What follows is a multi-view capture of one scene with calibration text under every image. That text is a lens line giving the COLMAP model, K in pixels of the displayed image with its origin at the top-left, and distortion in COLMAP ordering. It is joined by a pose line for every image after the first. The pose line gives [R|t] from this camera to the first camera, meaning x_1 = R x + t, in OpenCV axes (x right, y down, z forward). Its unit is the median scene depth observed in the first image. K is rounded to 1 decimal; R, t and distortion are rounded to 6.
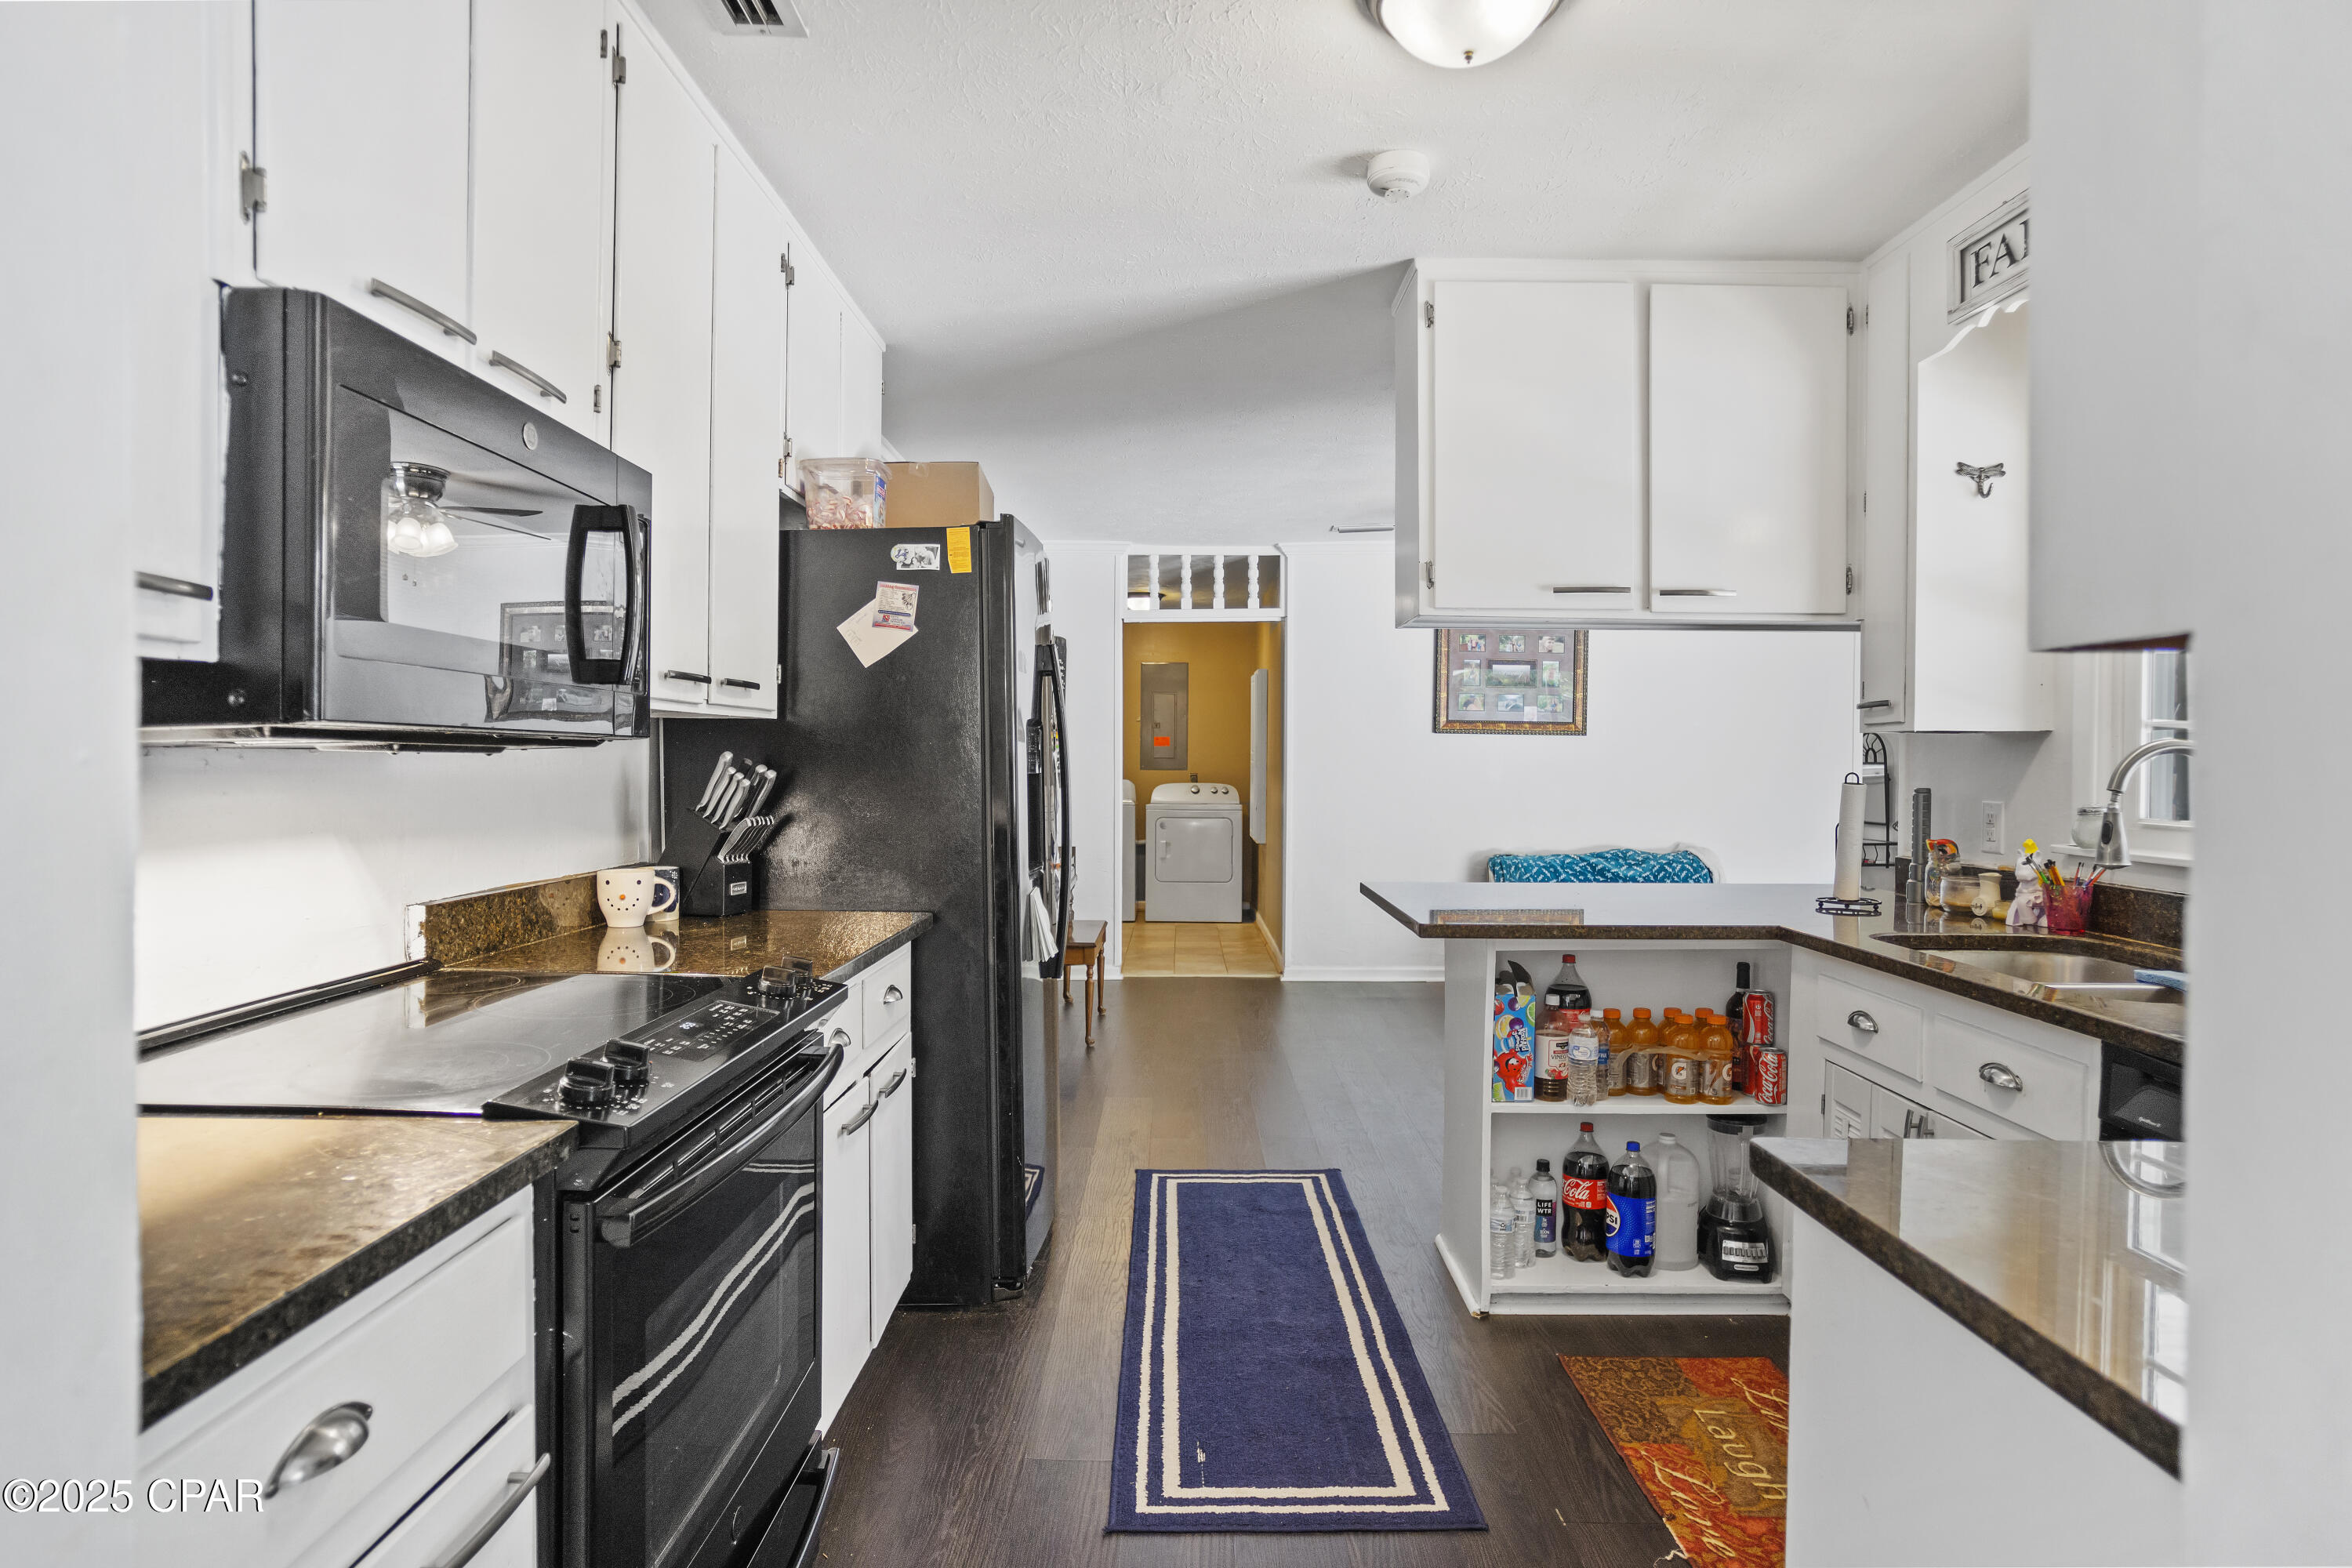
lens RADIAL K [[1275.7, 0, 1178.1], [0, 1275.7, 774.3], [0, 0, 1]] dist [-0.005550, 0.000025]
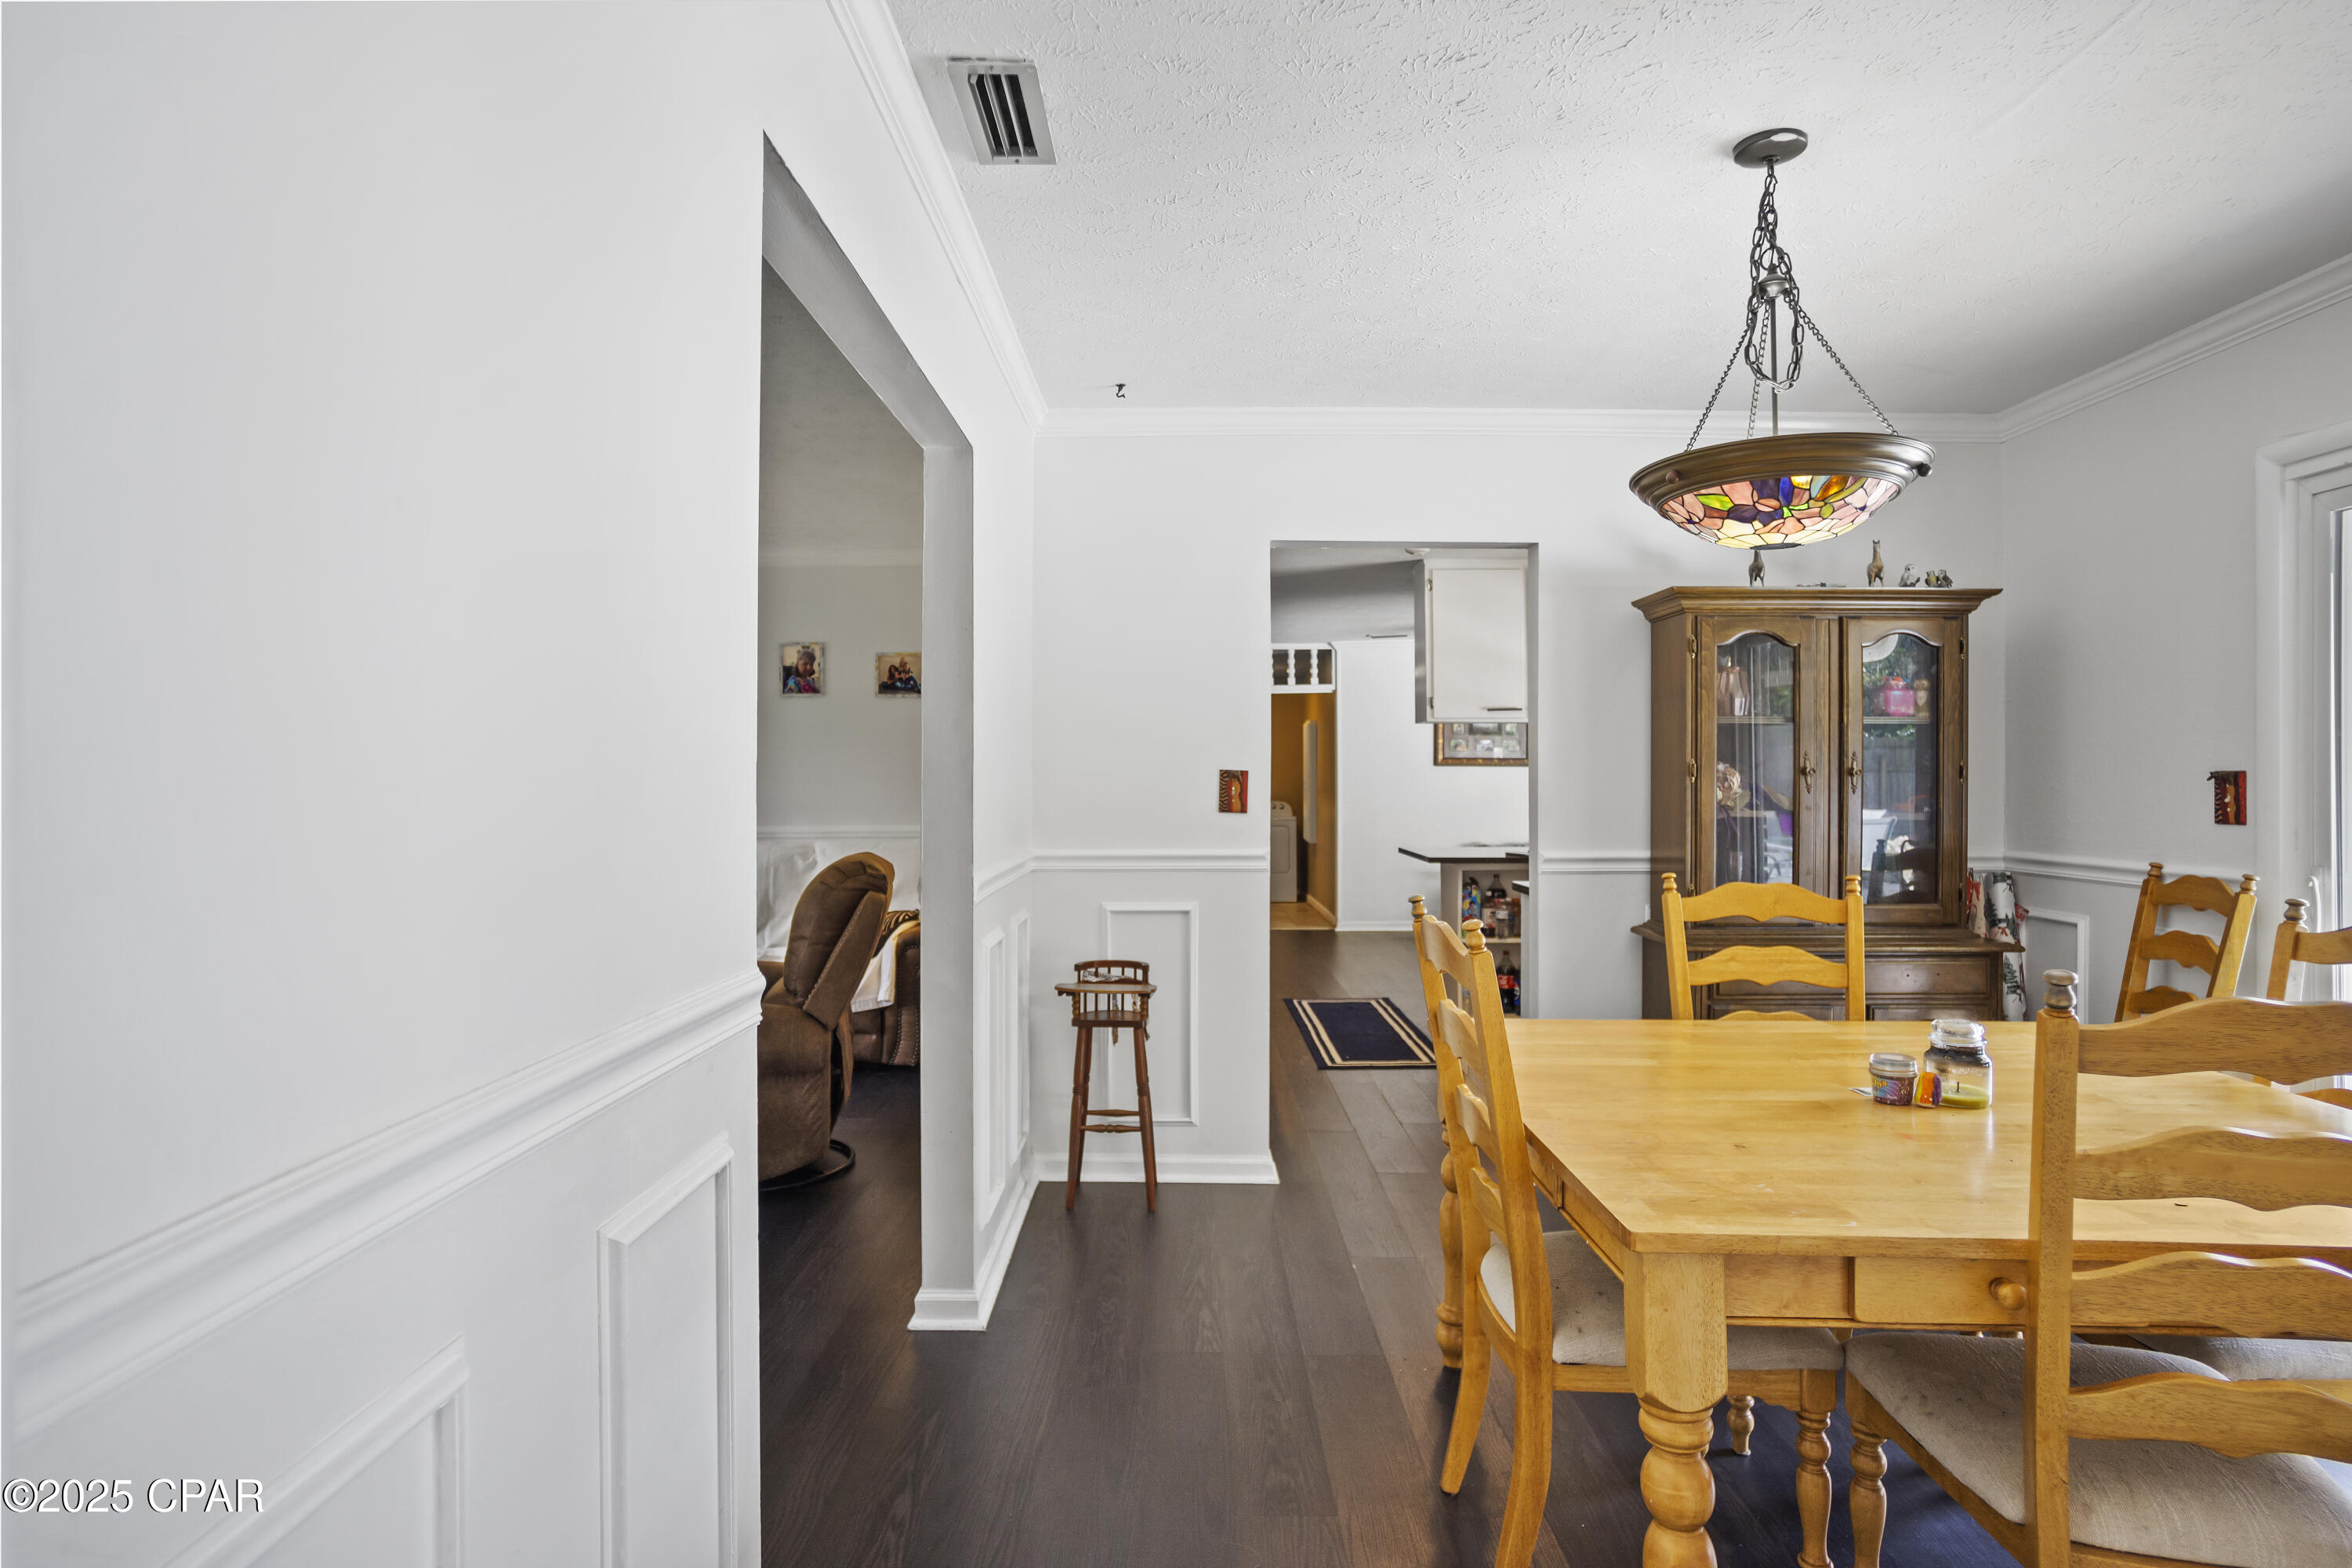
lens RADIAL K [[1275.7, 0, 1166.9], [0, 1275.7, 780.1], [0, 0, 1]] dist [-0.005550, 0.000025]
pose [[0.999912, -0.008406, -0.010292, -0.102580], [0.008284, 0.999895, -0.011876, 0.000143], [0.010391, 0.011790, 0.999877, -0.519117]]
